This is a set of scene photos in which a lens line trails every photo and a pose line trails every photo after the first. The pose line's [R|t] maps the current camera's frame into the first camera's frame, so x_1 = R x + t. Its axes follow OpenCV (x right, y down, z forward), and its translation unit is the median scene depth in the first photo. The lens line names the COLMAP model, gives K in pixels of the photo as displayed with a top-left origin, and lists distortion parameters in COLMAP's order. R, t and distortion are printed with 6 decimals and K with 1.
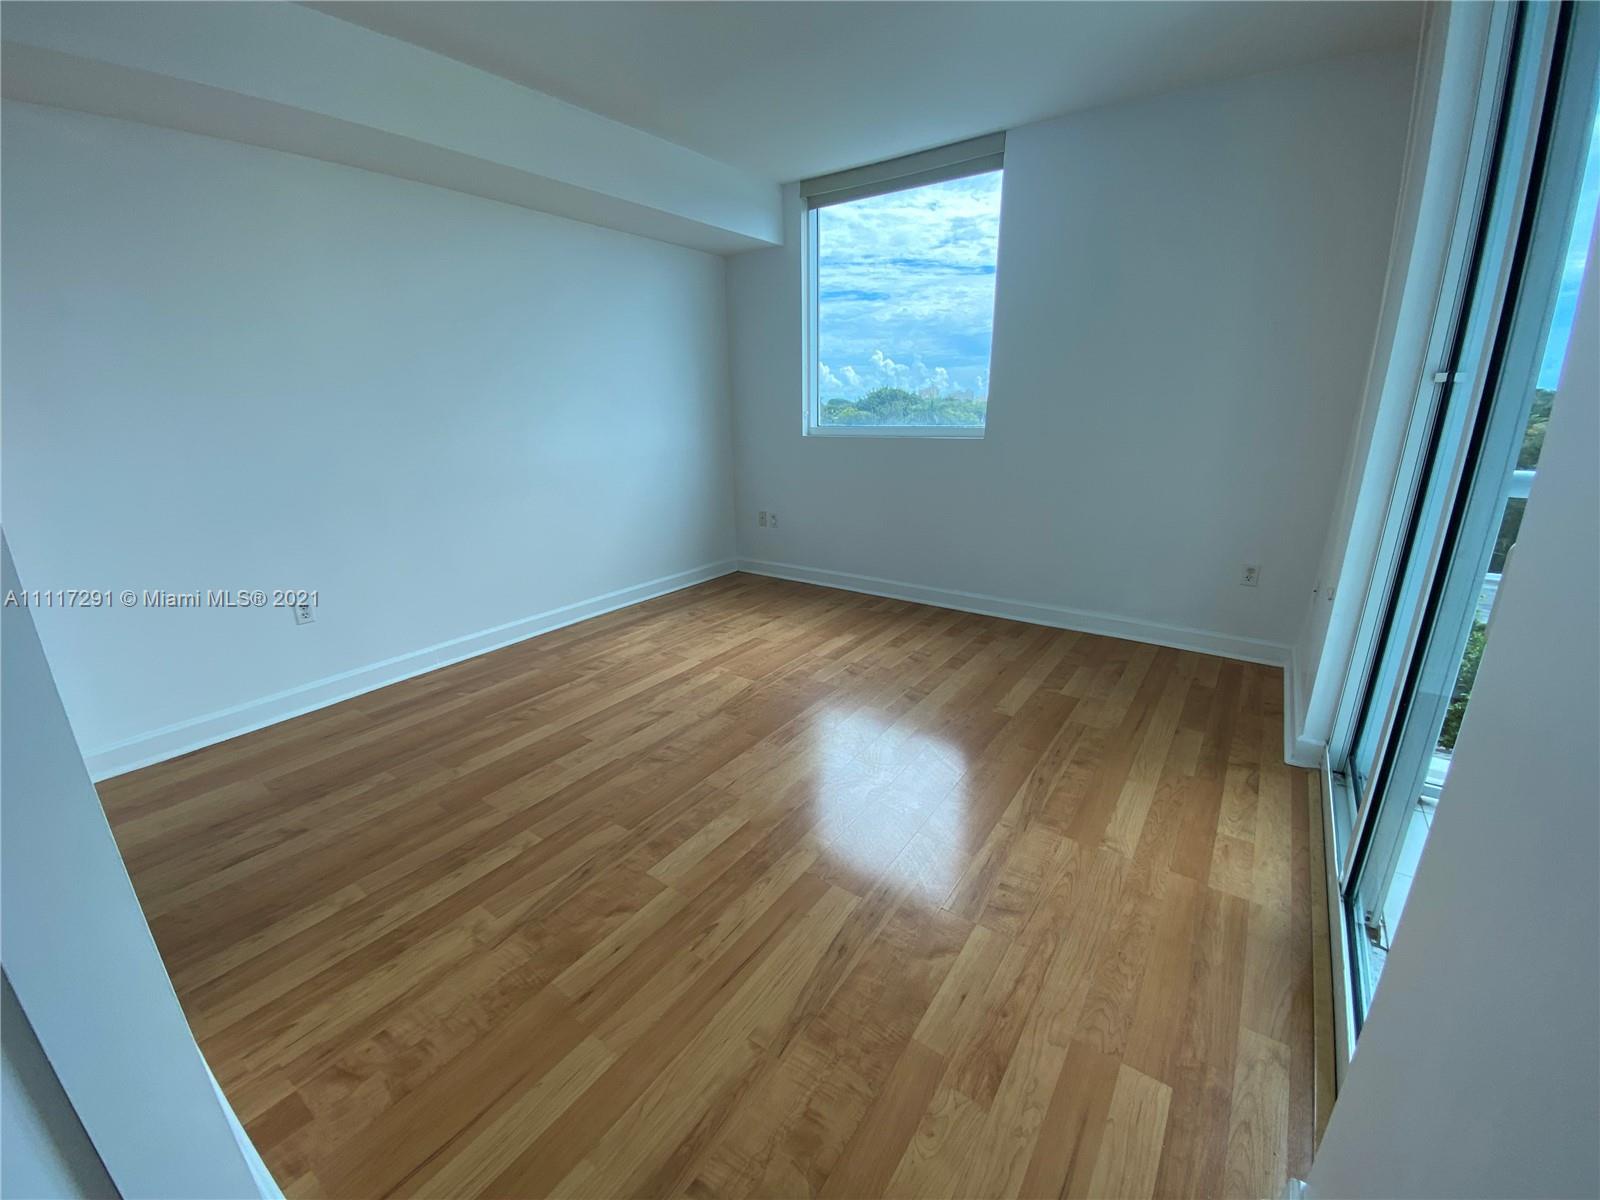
lens RADIAL K [[656.3, 0, 800.0], [0, 656.3, 600.0], [0, 0, 1]] dist [0.026253, -0.022285]
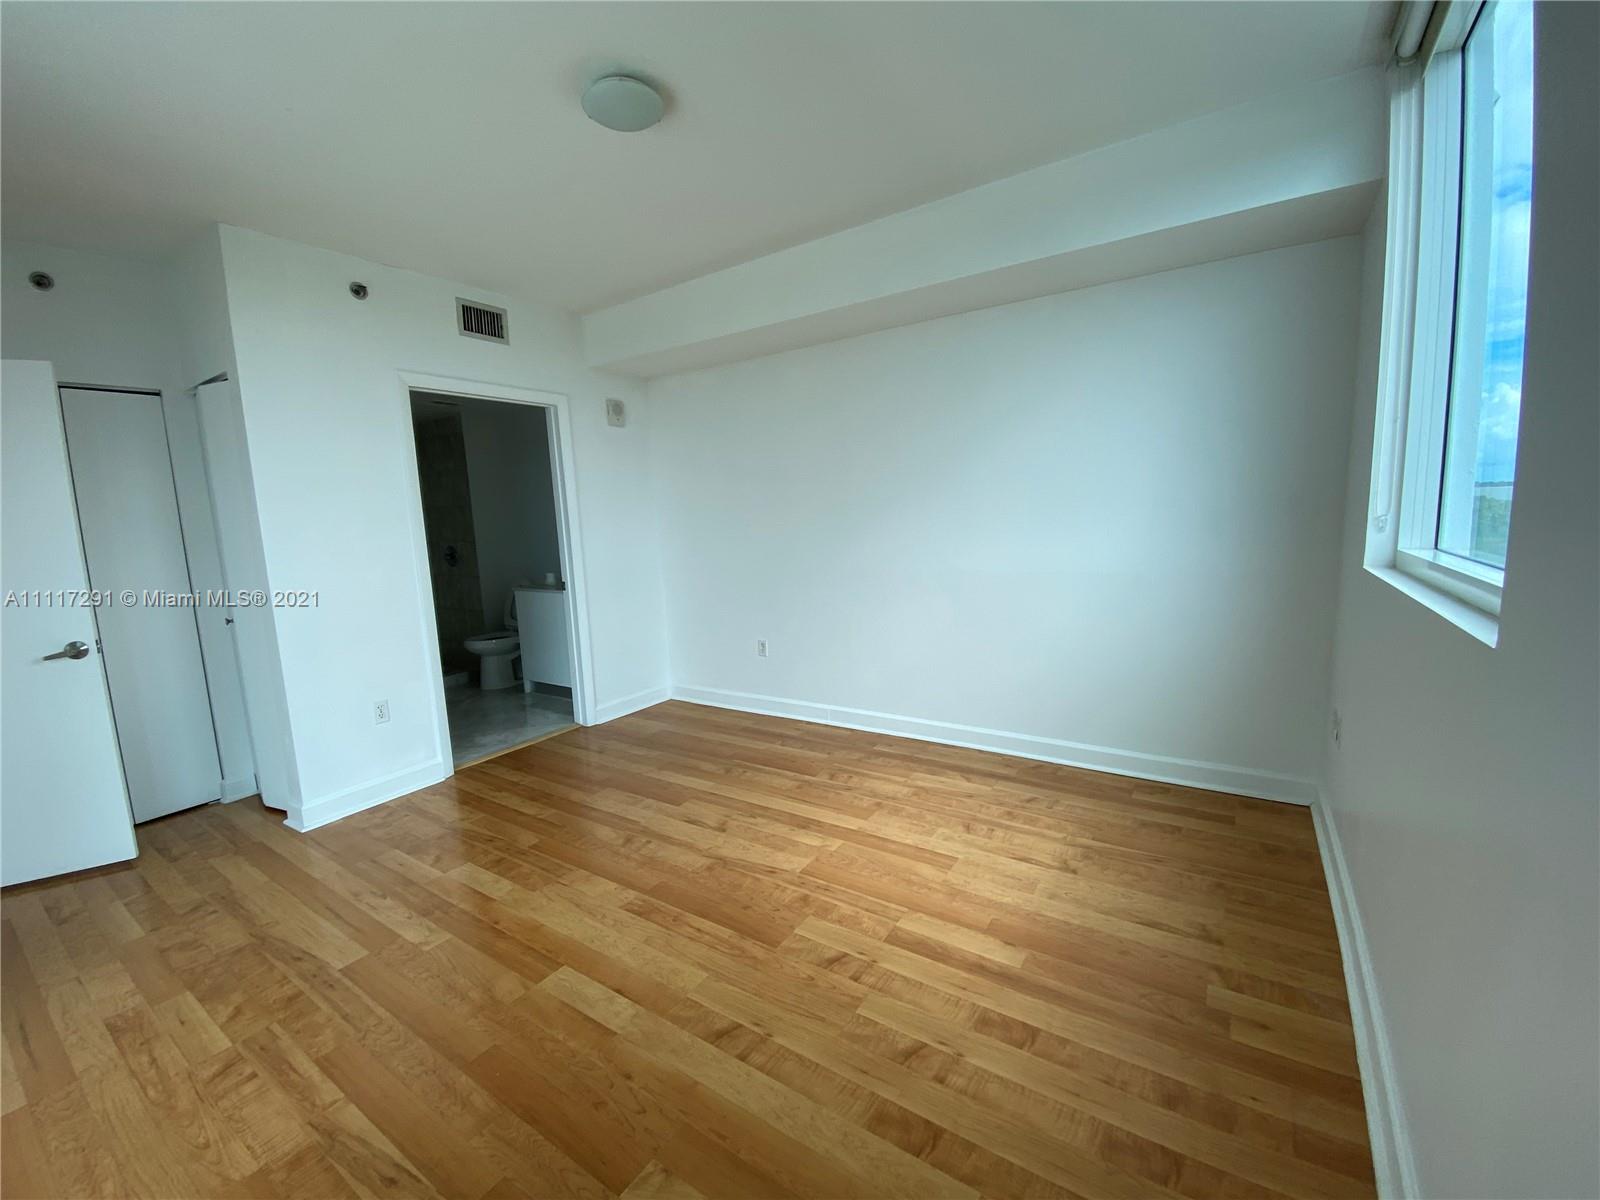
lens RADIAL K [[656.3, 0, 800.0], [0, 656.3, 600.0], [0, 0, 1]] dist [0.026253, -0.022285]
pose [[0.017557, 0.153484, -0.987995, 0.644773], [-0.245709, 0.958507, 0.144537, -0.293699], [0.969185, 0.240222, 0.054541, 0.887492]]
